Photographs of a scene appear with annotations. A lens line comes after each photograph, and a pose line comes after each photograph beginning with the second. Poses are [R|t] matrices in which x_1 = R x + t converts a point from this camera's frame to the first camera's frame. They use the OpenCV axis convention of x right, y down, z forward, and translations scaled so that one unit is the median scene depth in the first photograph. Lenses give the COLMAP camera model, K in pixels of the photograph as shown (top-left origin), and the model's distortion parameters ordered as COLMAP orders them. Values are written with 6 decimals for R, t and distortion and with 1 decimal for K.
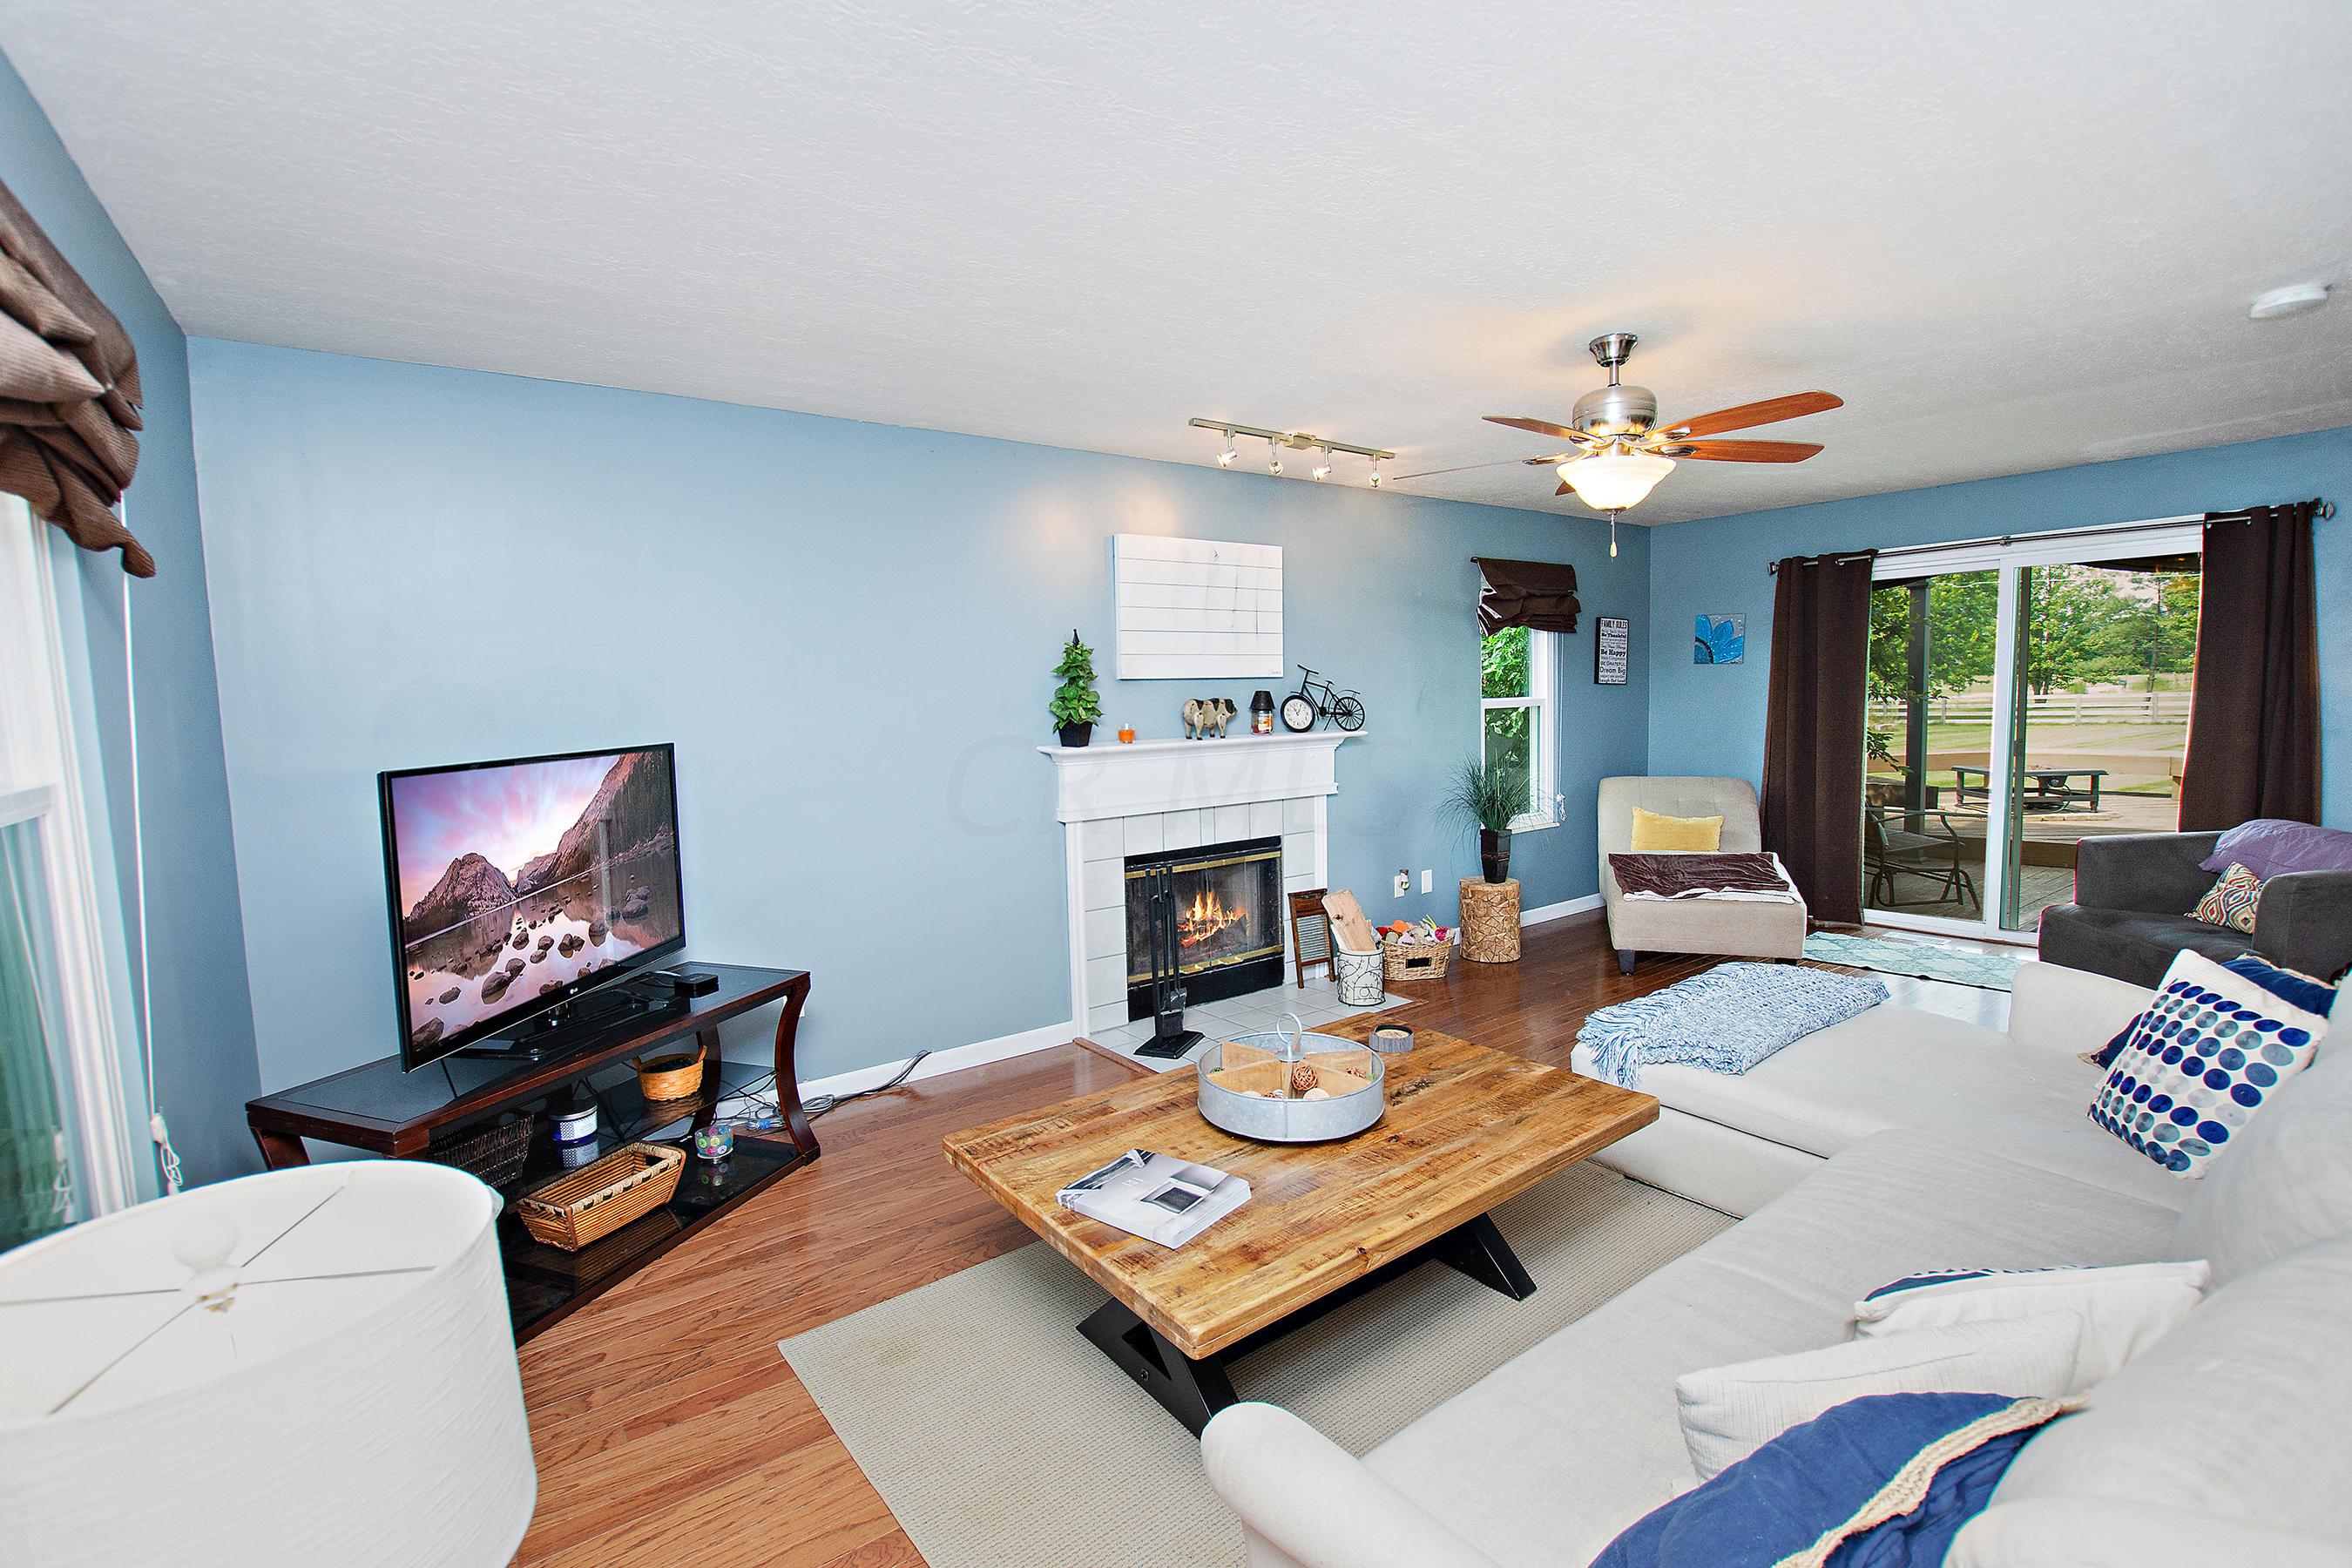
lens RADIAL K [[1019.8, 0, 1167.5], [0, 1019.8, 790.2], [0, 0, 1]] dist [-0.036060, 0.002027]
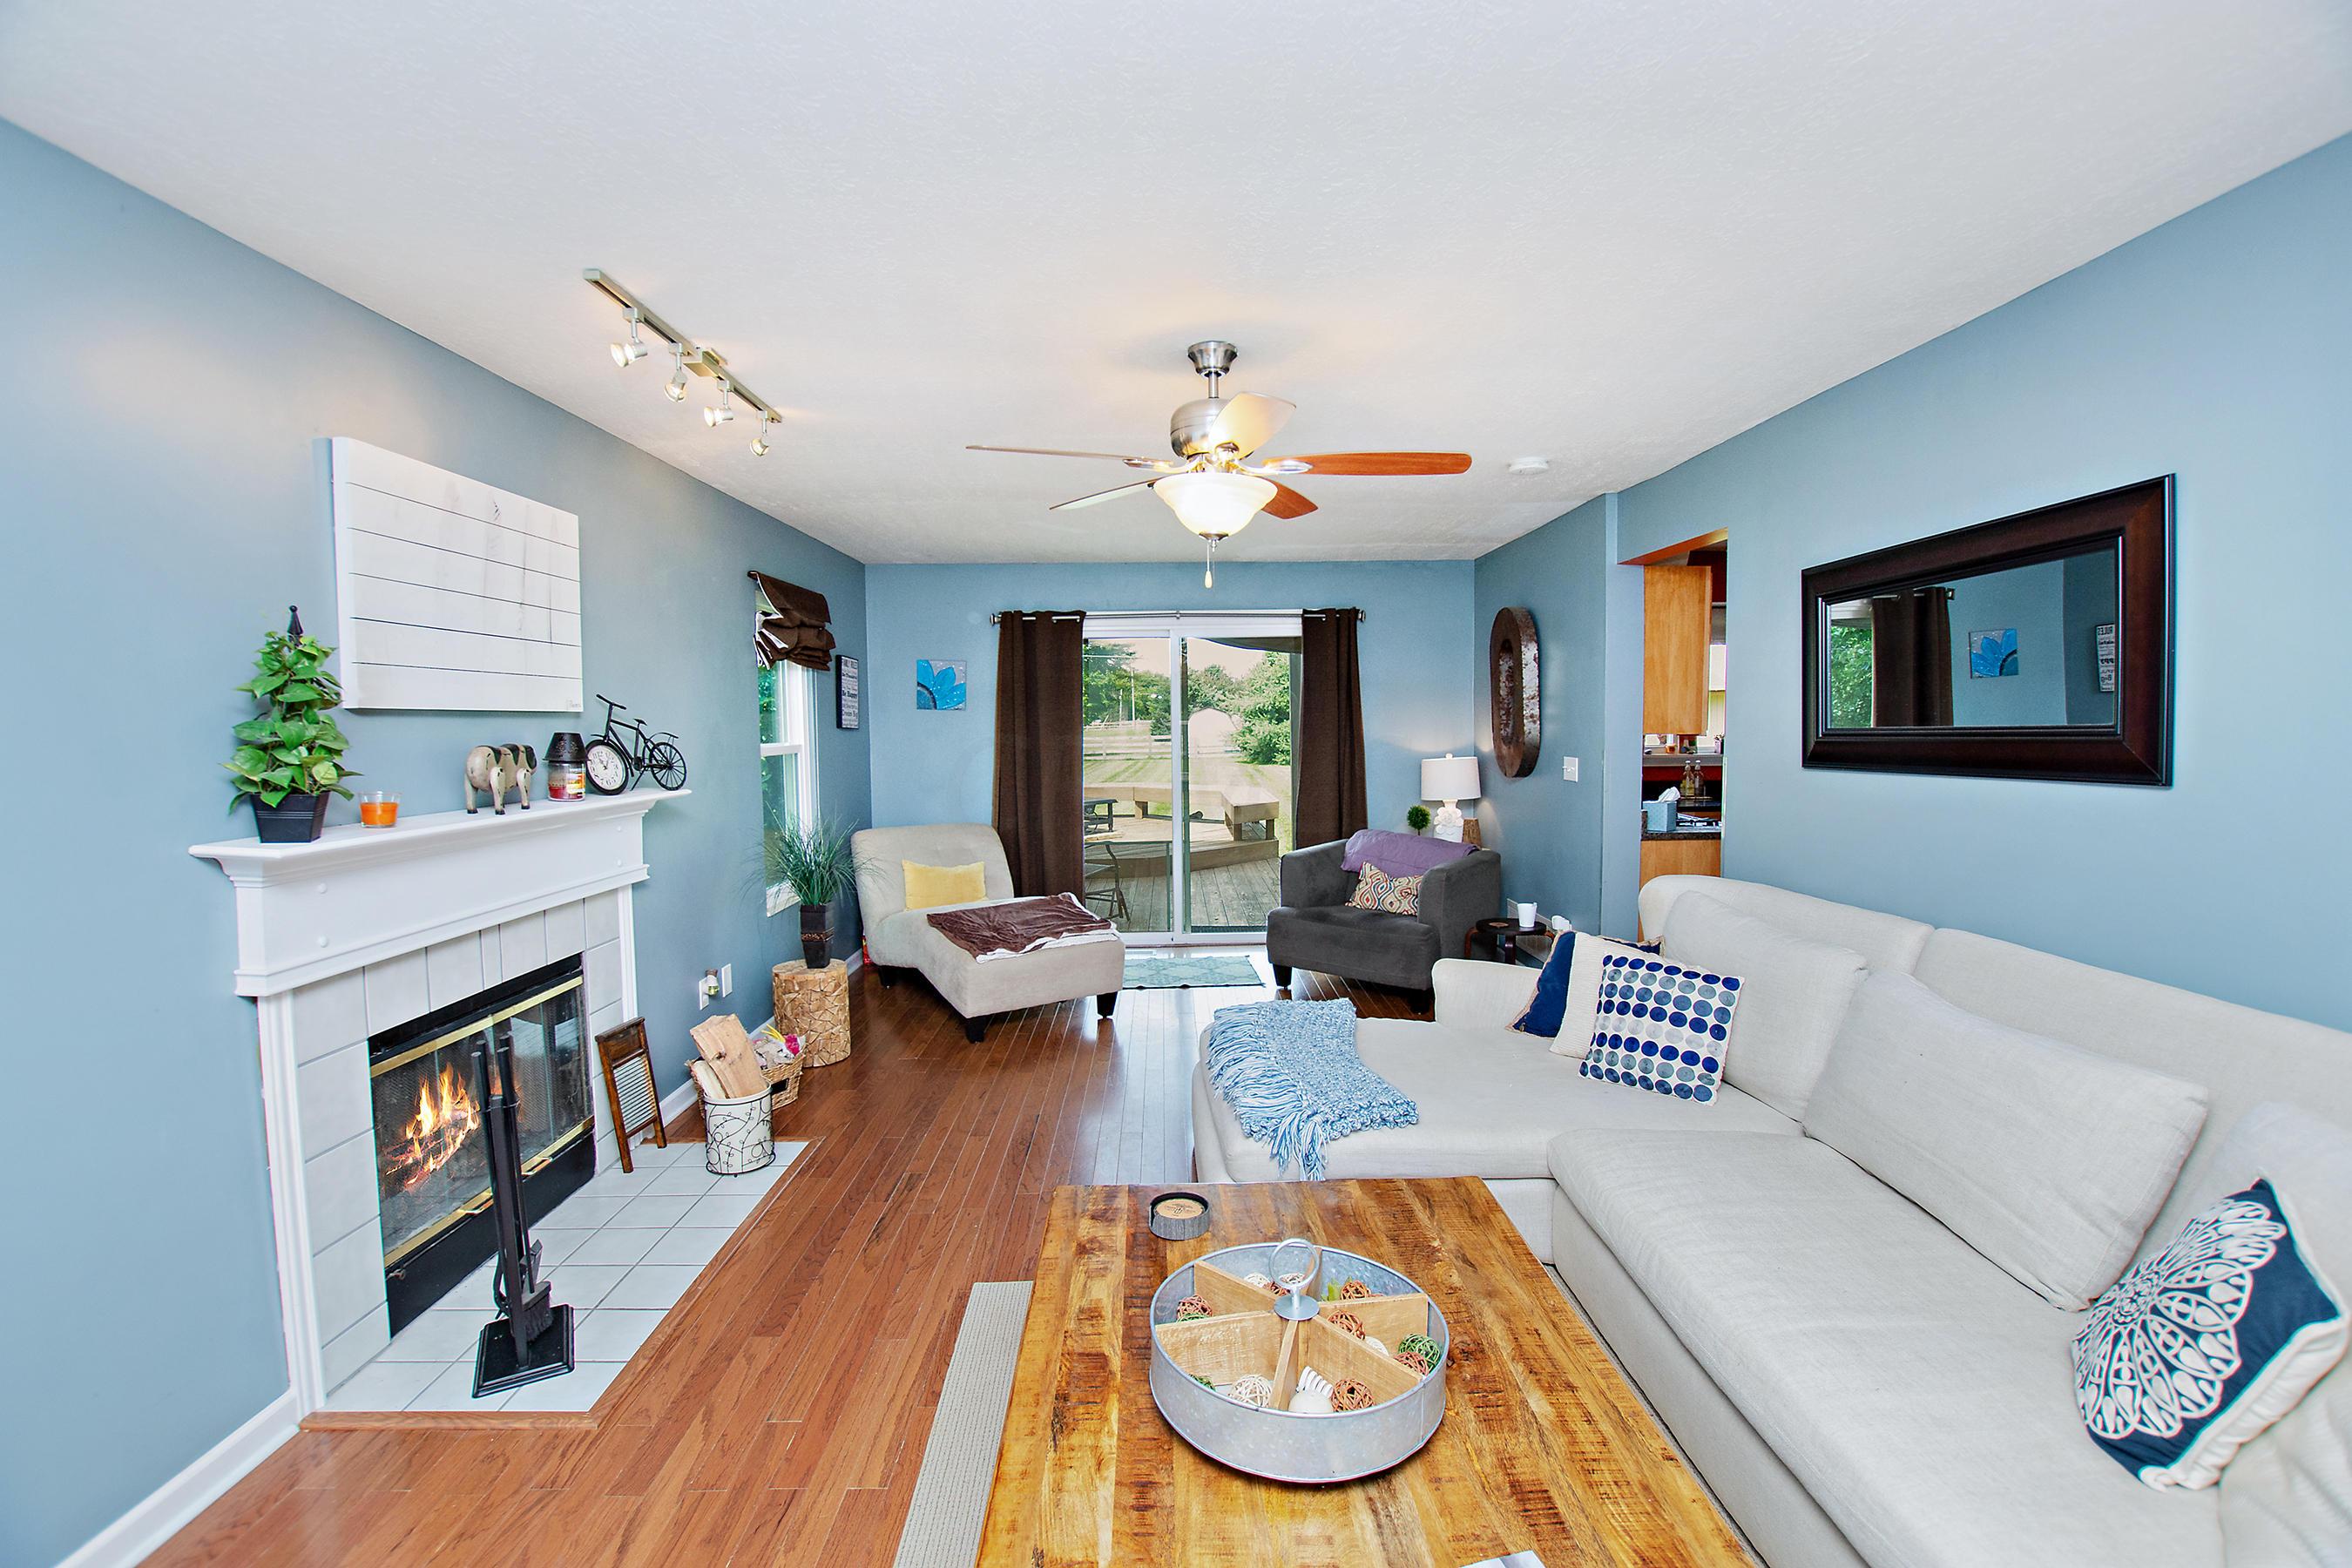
lens RADIAL K [[1019.8, 0, 1137.2], [0, 1019.8, 791.9], [0, 0, 1]] dist [-0.036060, 0.002027]
pose [[0.584287, -0.034424, 0.810817, -0.214221], [0.069637, 0.997542, -0.007829, -0.030132], [-0.808554, 0.061037, 0.585248, 0.338500]]
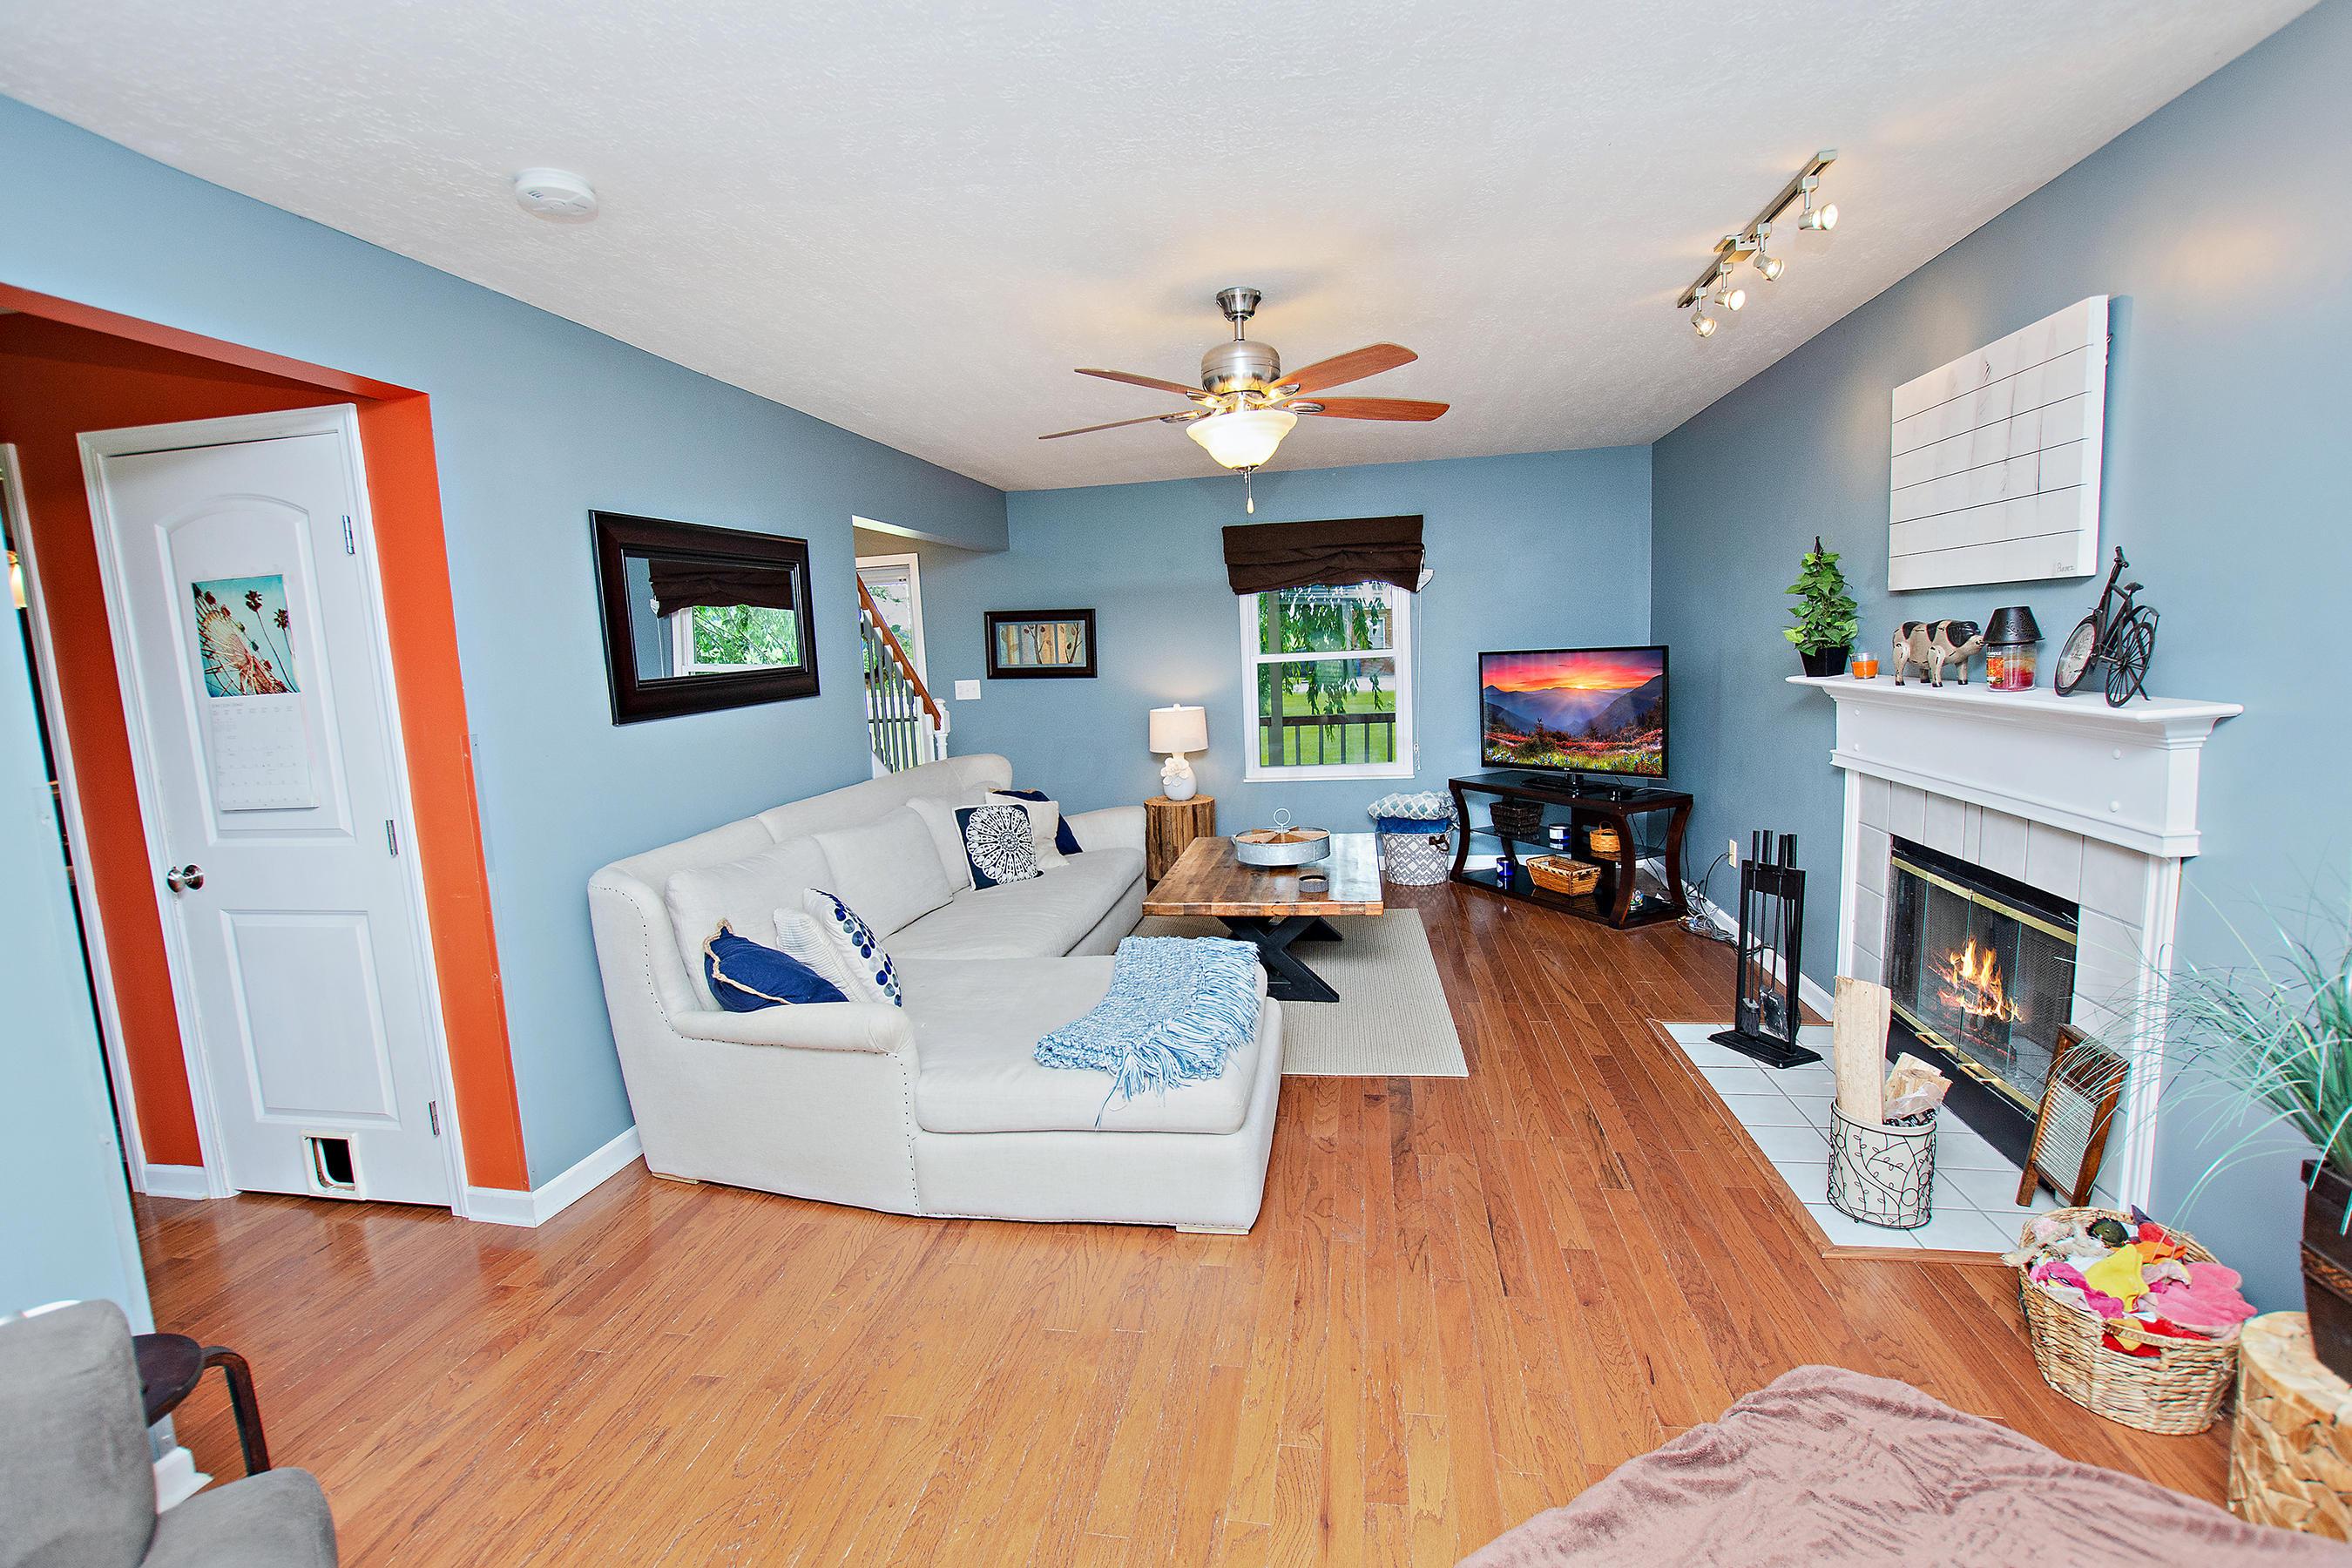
lens RADIAL K [[997.1, 0, 1227.9], [0, 997.1, 791.5], [0, 0, 1]] dist [-0.007046, -0.000128]
pose [[-0.669449, 0.165547, -0.724177, 0.756455], [-0.004259, 0.973981, 0.226589, -0.119736], [0.742846, 0.154775, -0.651326, 1.049891]]
